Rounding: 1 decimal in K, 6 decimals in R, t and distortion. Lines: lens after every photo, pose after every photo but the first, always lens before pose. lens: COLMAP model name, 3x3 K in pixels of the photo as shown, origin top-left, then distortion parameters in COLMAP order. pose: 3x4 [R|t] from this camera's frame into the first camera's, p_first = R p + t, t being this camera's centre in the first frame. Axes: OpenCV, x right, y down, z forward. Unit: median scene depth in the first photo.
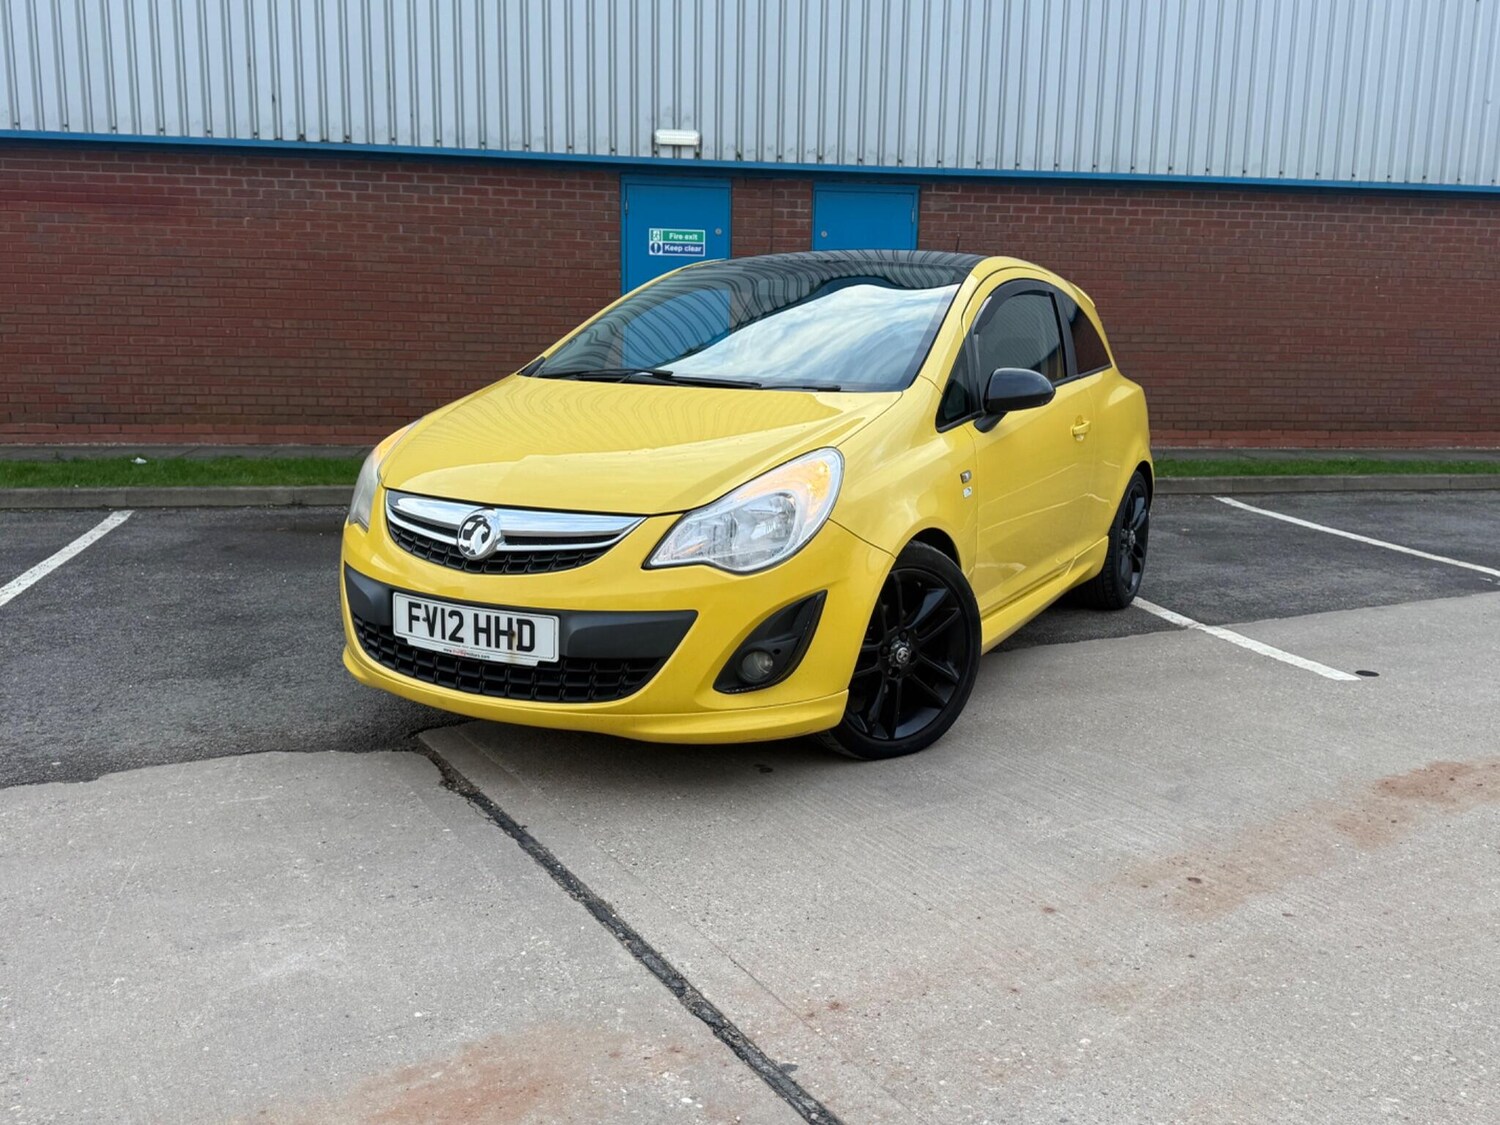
lens RADIAL K [[1312.5, 0, 750.0], [0, 1312.5, 562.5], [0, 0, 1]] dist [0.143744, -0.279594]
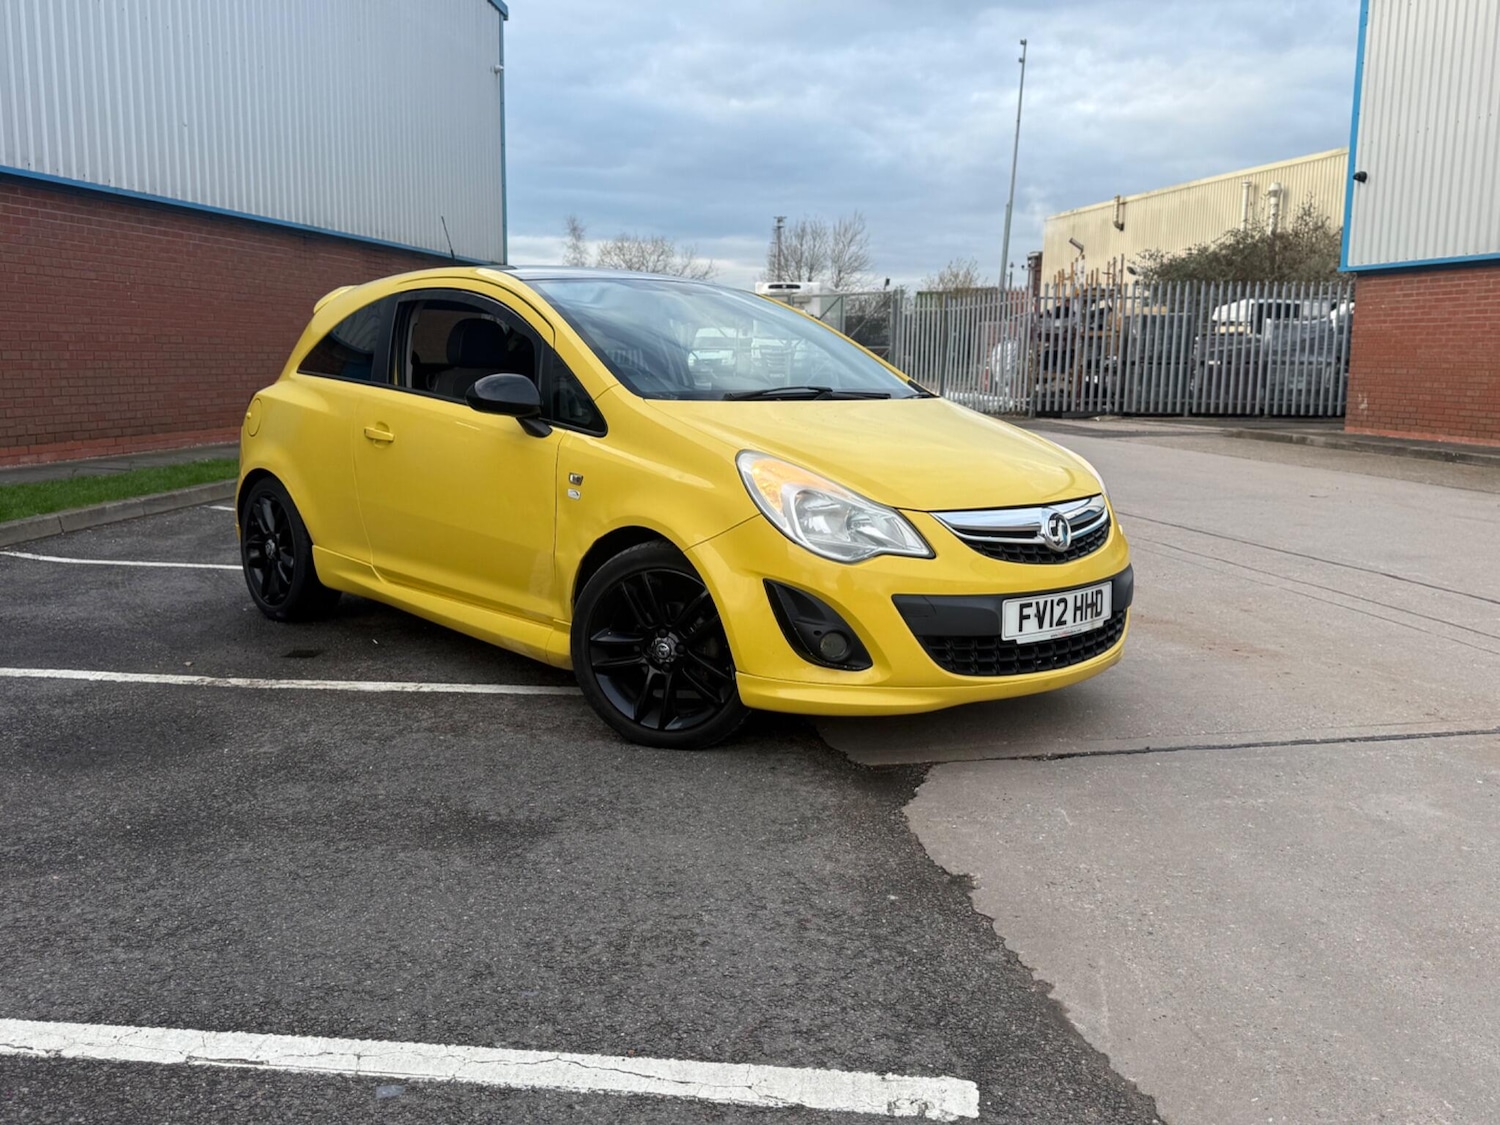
lens RADIAL K [[1342.0, 0, 744.6], [0, 1342.0, 563.8], [0, 0, 1]] dist [0.175941, -0.333744]
pose [[0.319142, -0.157458, 0.934535, -1.357449], [0.159372, 0.980975, 0.110857, -0.161458], [-0.934210, 0.113560, 0.338164, 0.828643]]
